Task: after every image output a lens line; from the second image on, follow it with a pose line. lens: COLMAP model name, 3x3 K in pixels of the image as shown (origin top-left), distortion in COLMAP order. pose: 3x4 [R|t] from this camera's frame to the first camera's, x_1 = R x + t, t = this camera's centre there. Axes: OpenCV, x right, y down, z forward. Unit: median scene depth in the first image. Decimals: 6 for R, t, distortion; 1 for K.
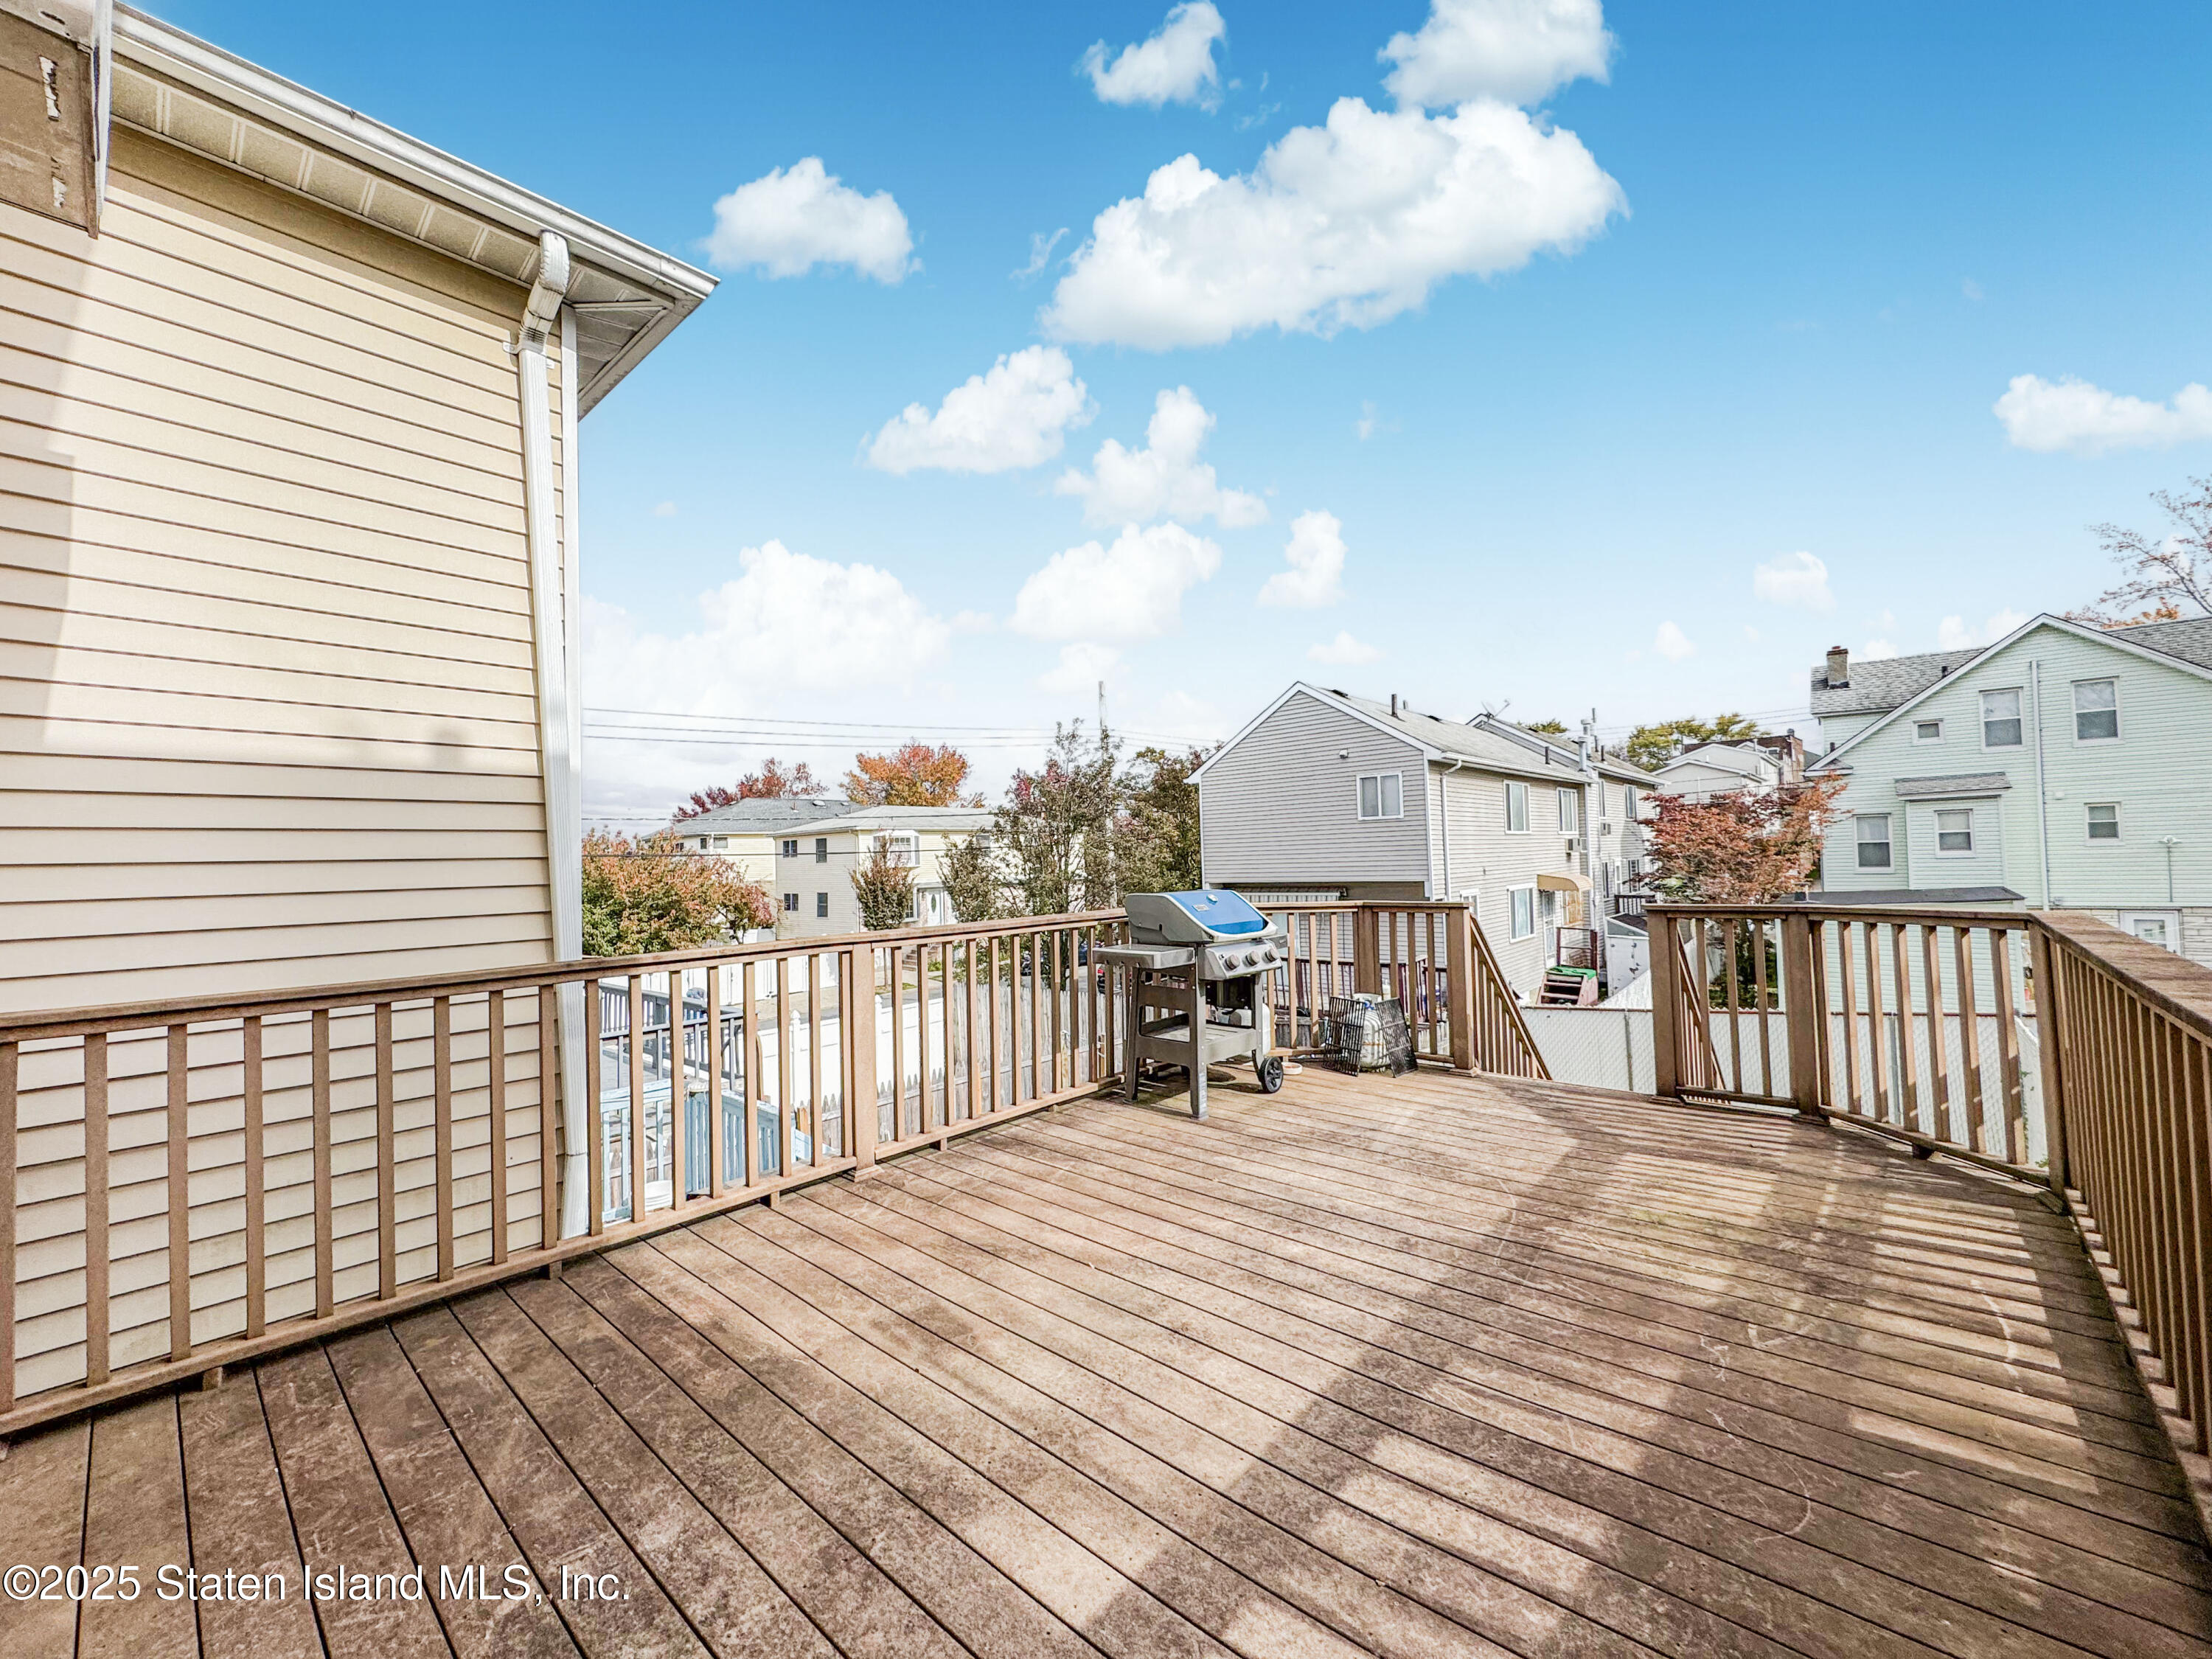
lens RADIAL K [[883.4, 0, 1105.1], [0, 883.4, 828.8], [0, 0, 1]] dist [-0.003008, 0.000213]
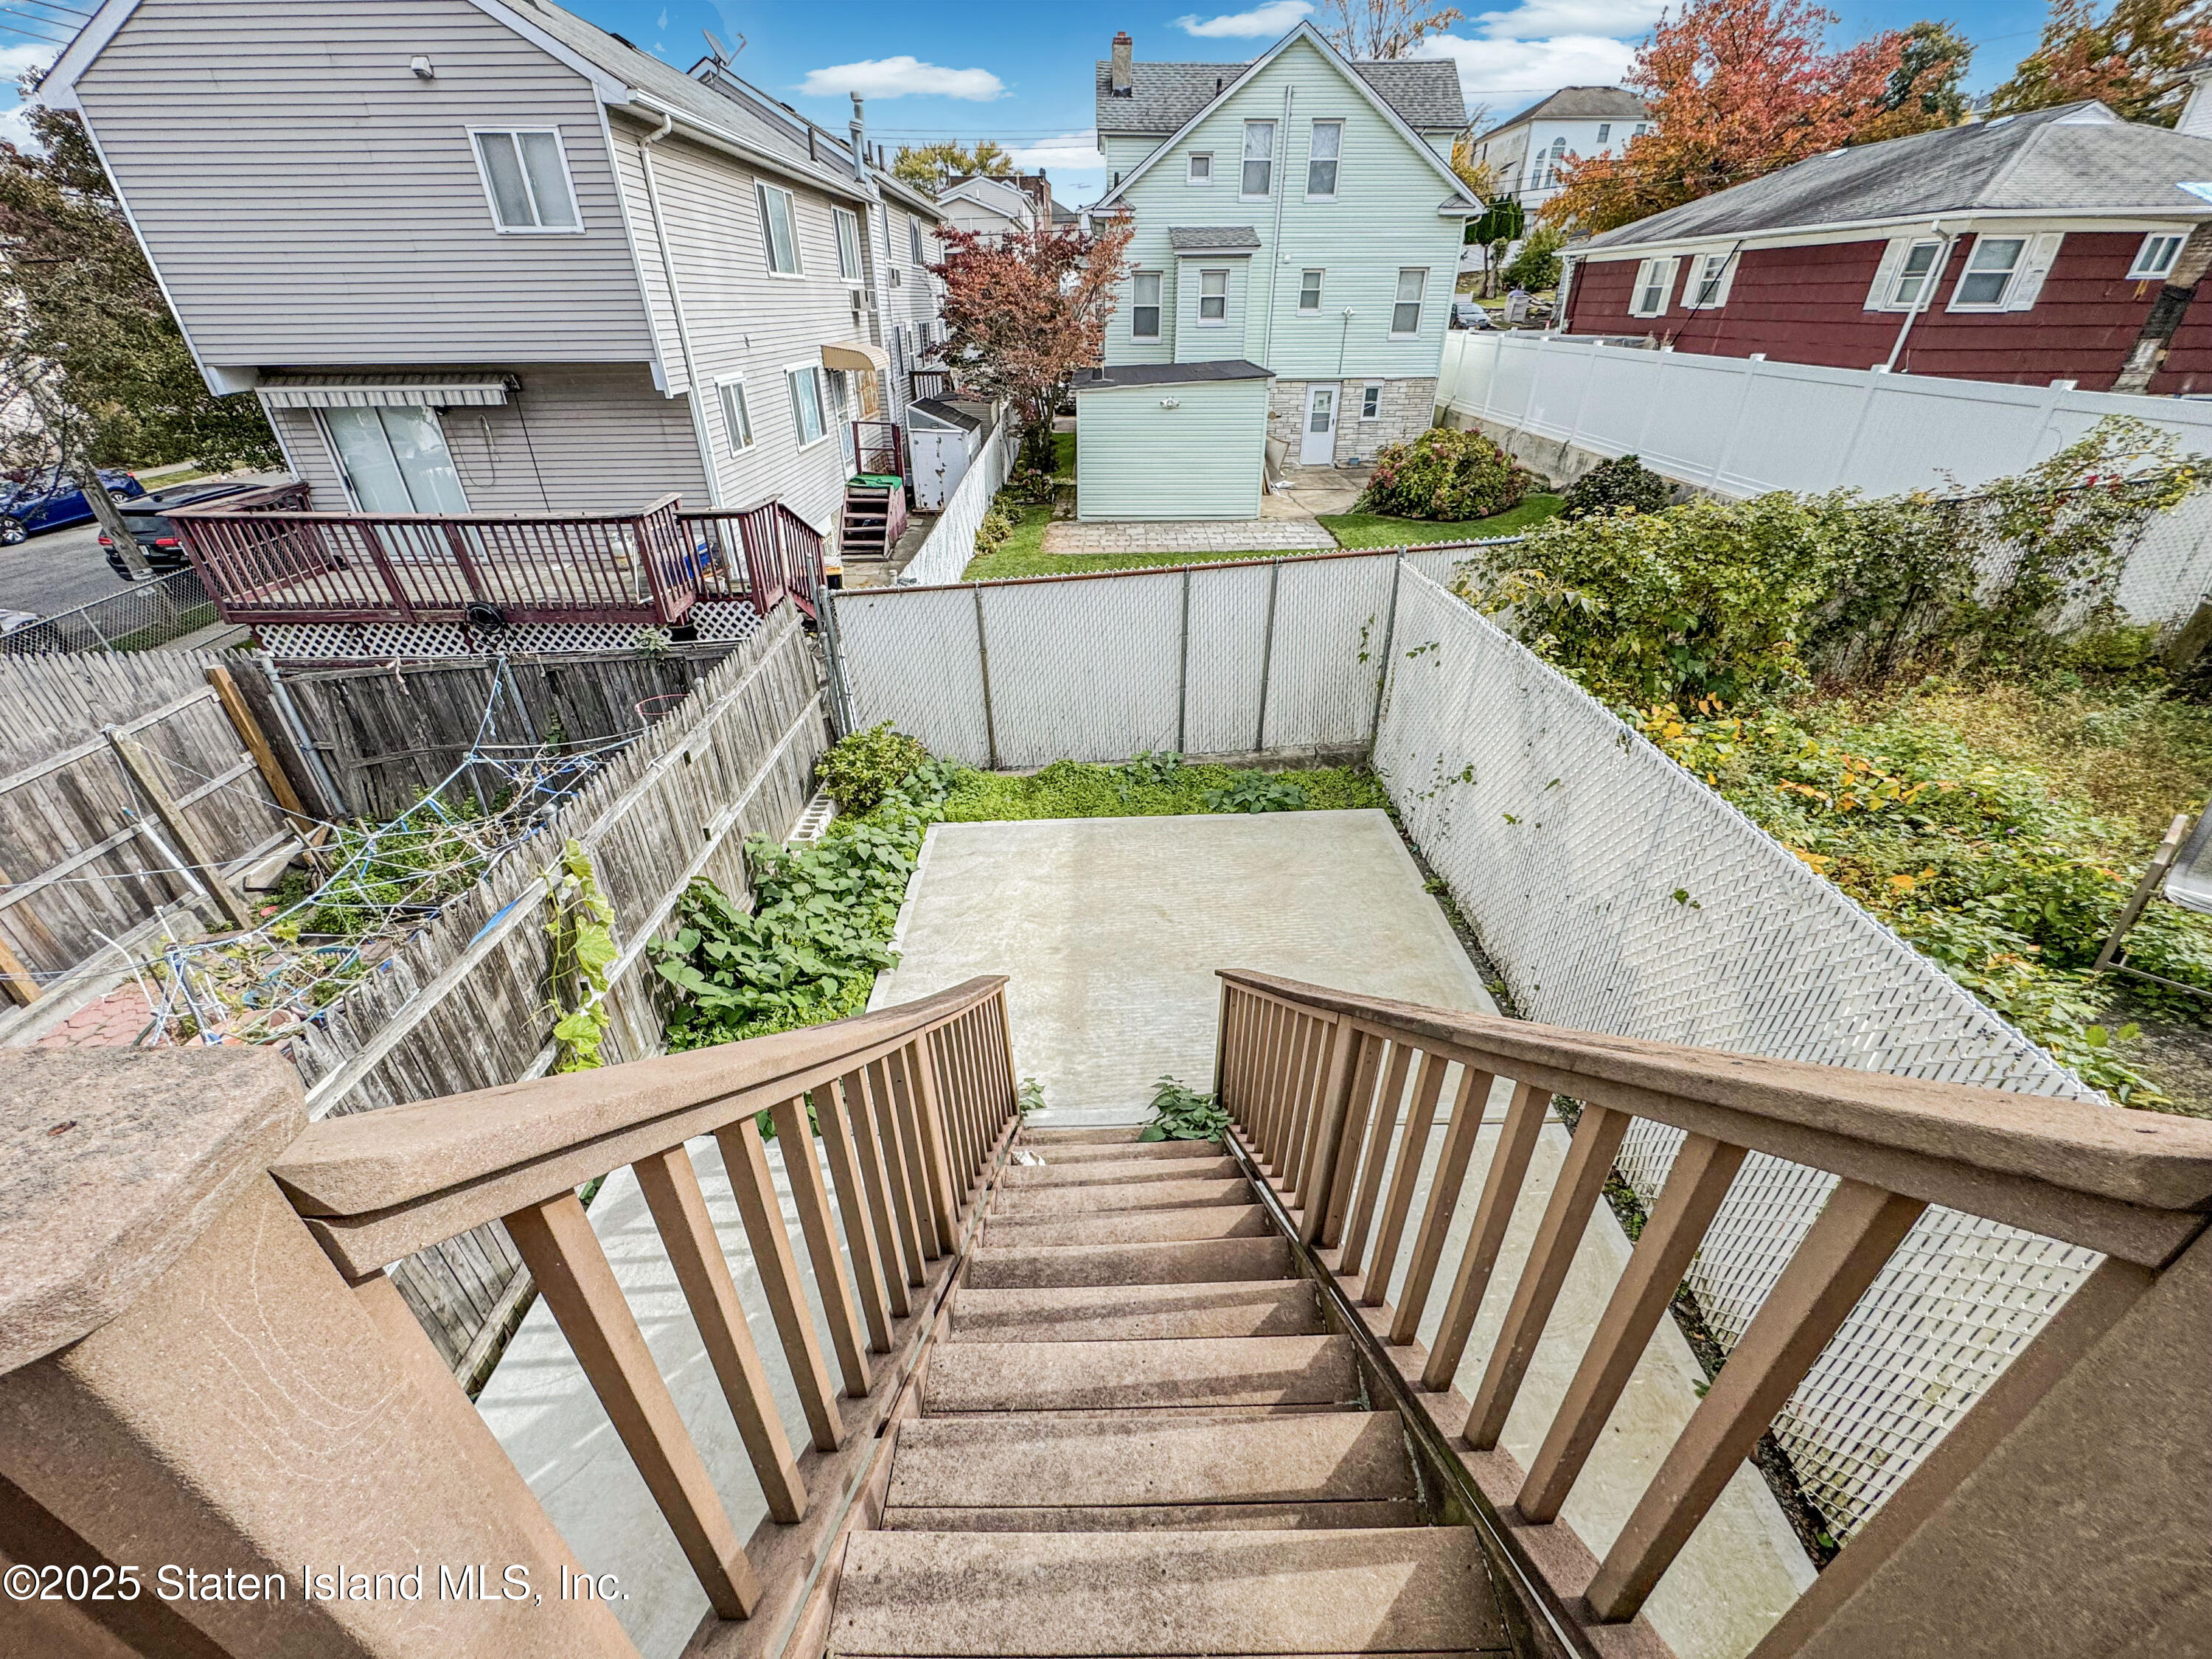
lens RADIAL K [[883.4, 0, 1105.1], [0, 883.4, 828.8], [0, 0, 1]] dist [-0.003008, 0.000213]
pose [[0.742286, -0.321481, 0.587930, 0.097548], [-0.040327, 0.854376, 0.518089, 0.005314], [-0.668869, -0.408280, 0.621226, 0.206836]]
